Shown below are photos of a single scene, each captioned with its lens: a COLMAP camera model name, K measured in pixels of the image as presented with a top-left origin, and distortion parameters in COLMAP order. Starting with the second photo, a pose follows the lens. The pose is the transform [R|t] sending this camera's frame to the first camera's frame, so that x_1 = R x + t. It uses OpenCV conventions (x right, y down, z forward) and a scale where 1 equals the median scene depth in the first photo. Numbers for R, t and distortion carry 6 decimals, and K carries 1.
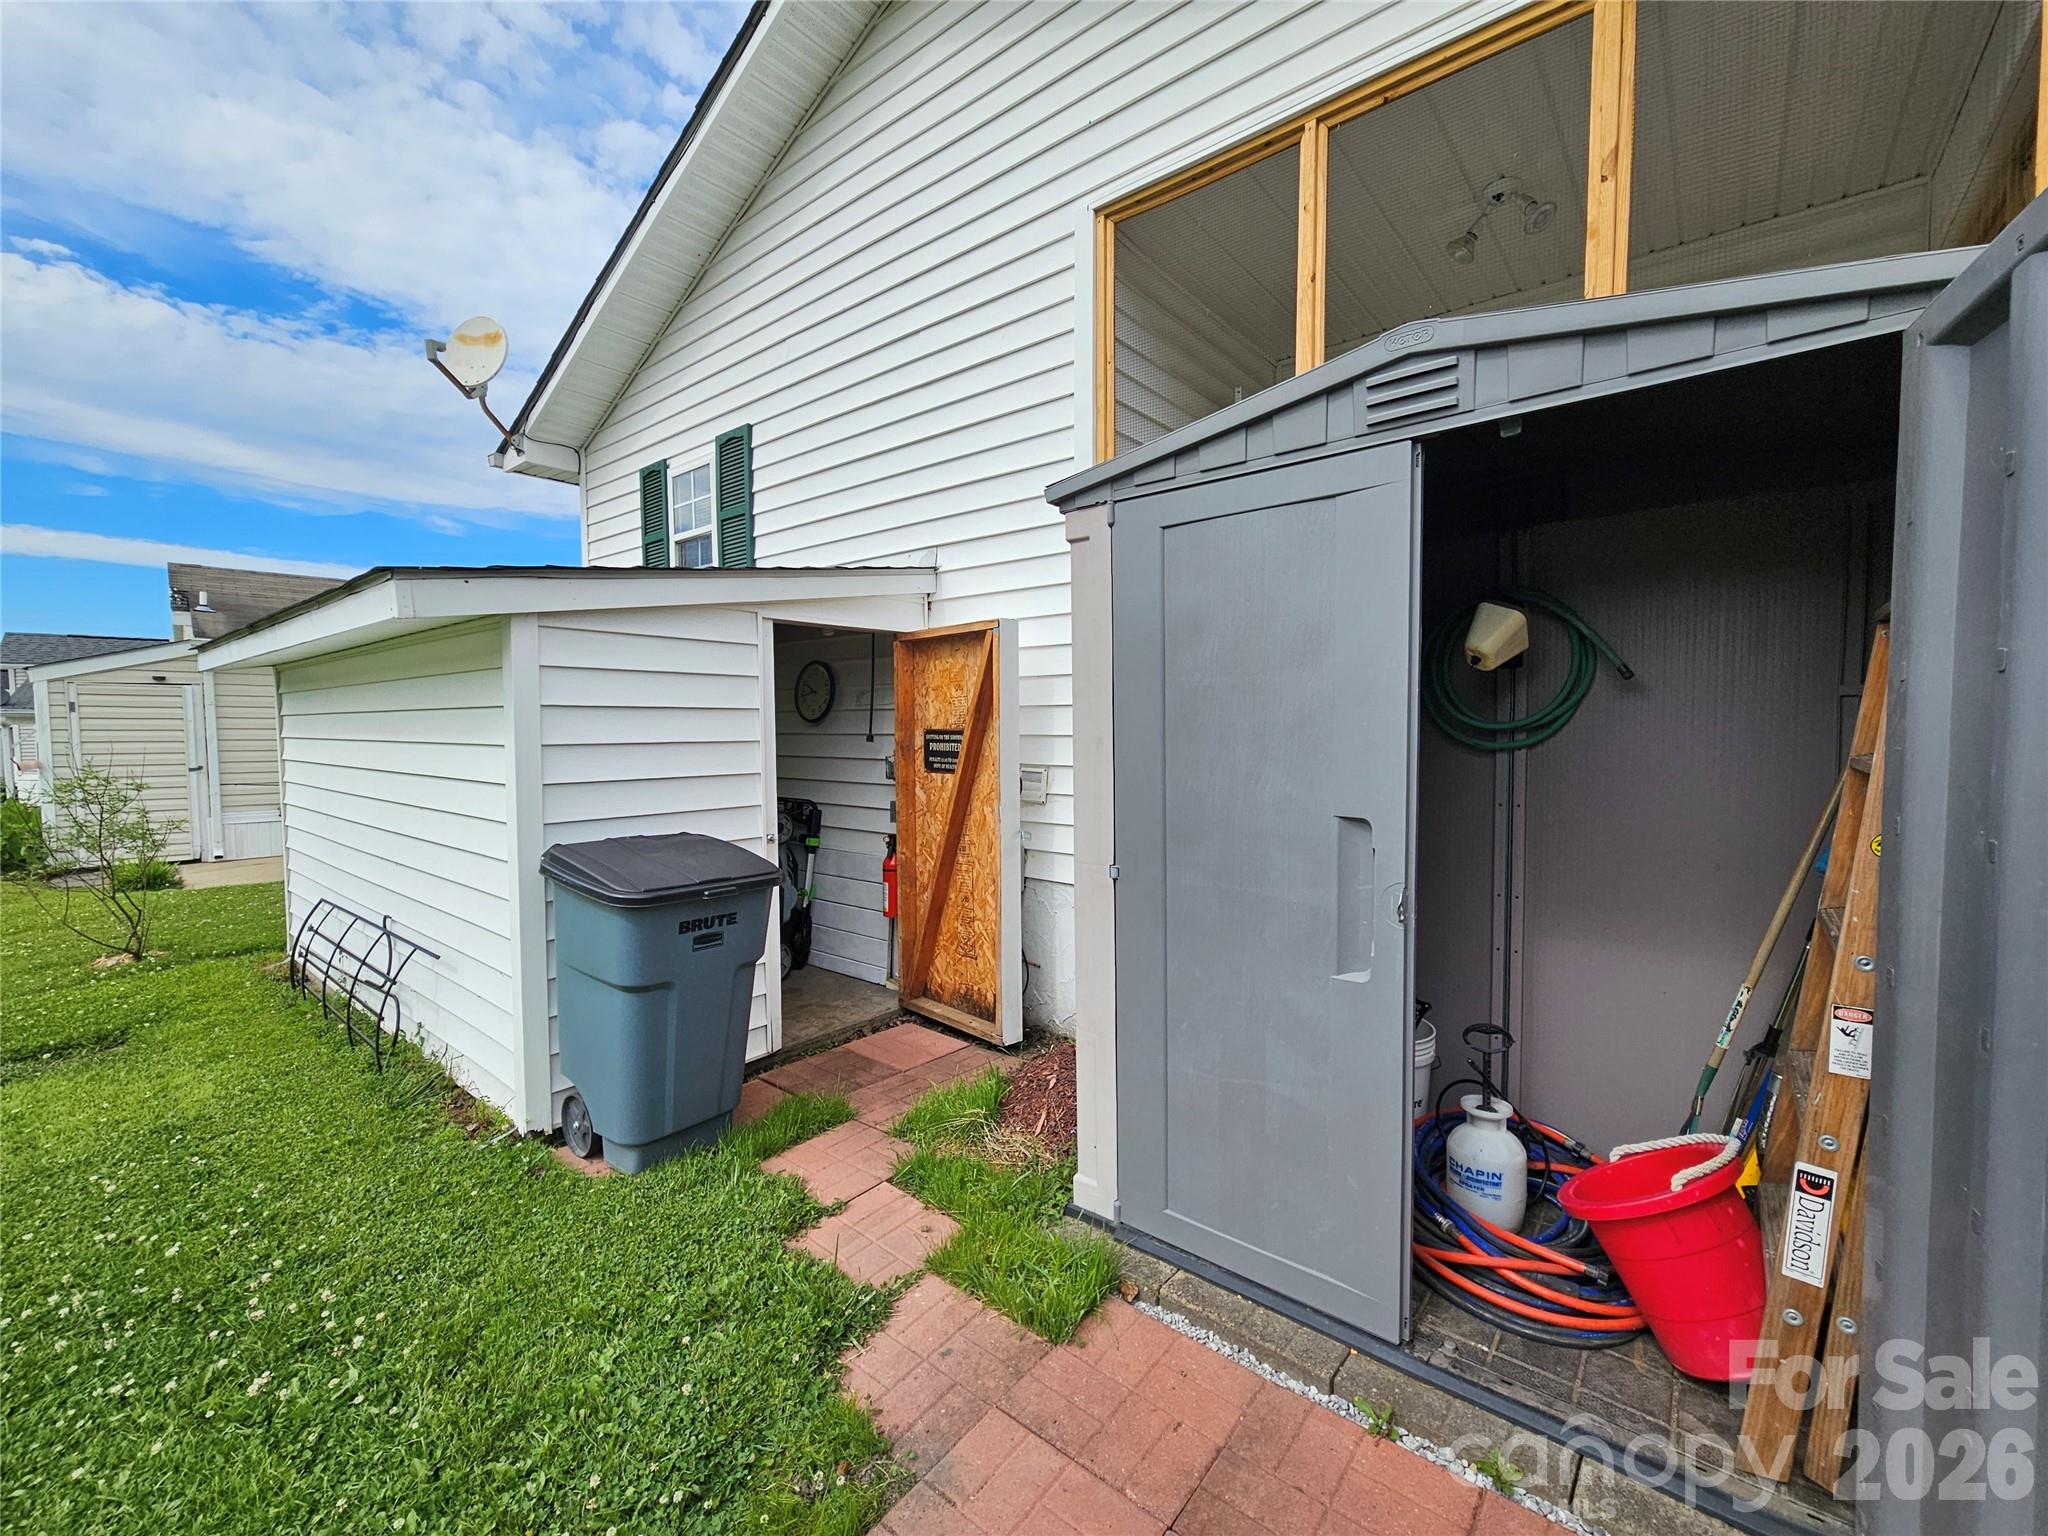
lens RADIAL K [[840.8, 0, 1023.2], [0, 840.8, 767.6], [0, 0, 1]] dist [0.000995, -0.000468]
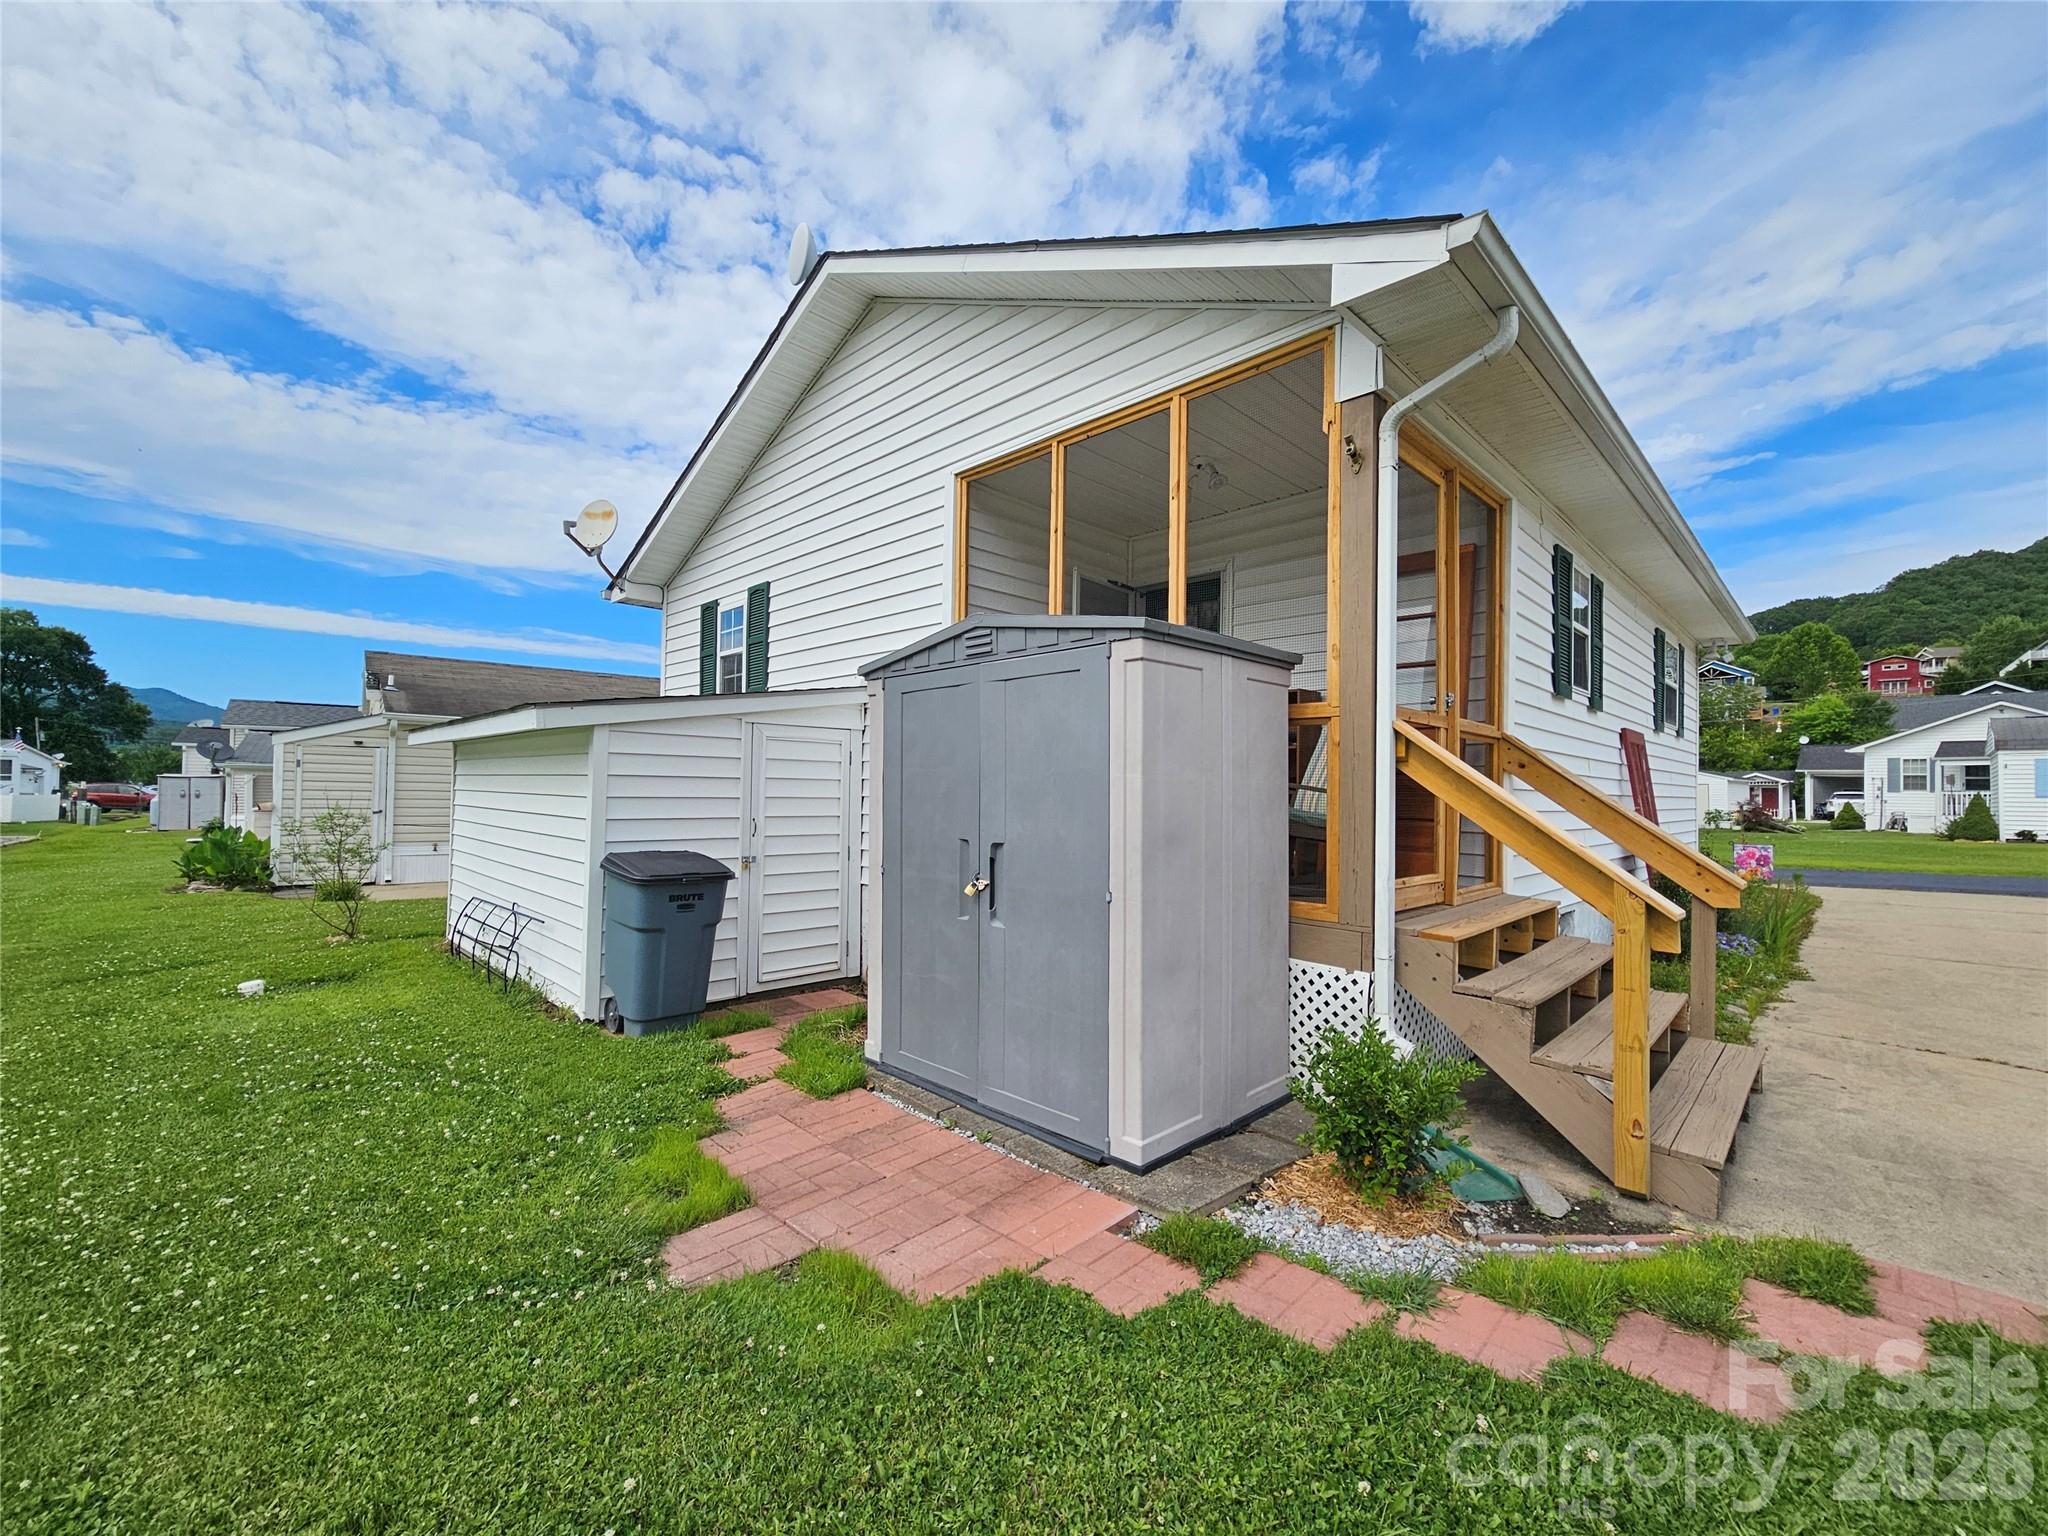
lens RADIAL K [[840.8, 0, 1026.9], [0, 840.8, 769.9], [0, 0, 1]] dist [0.000995, -0.000468]
pose [[0.995004, 0.017751, -0.098242, 0.403513], [-0.025055, 0.996972, -0.073620, 0.020366], [0.096637, 0.075714, 0.992436, -0.567539]]
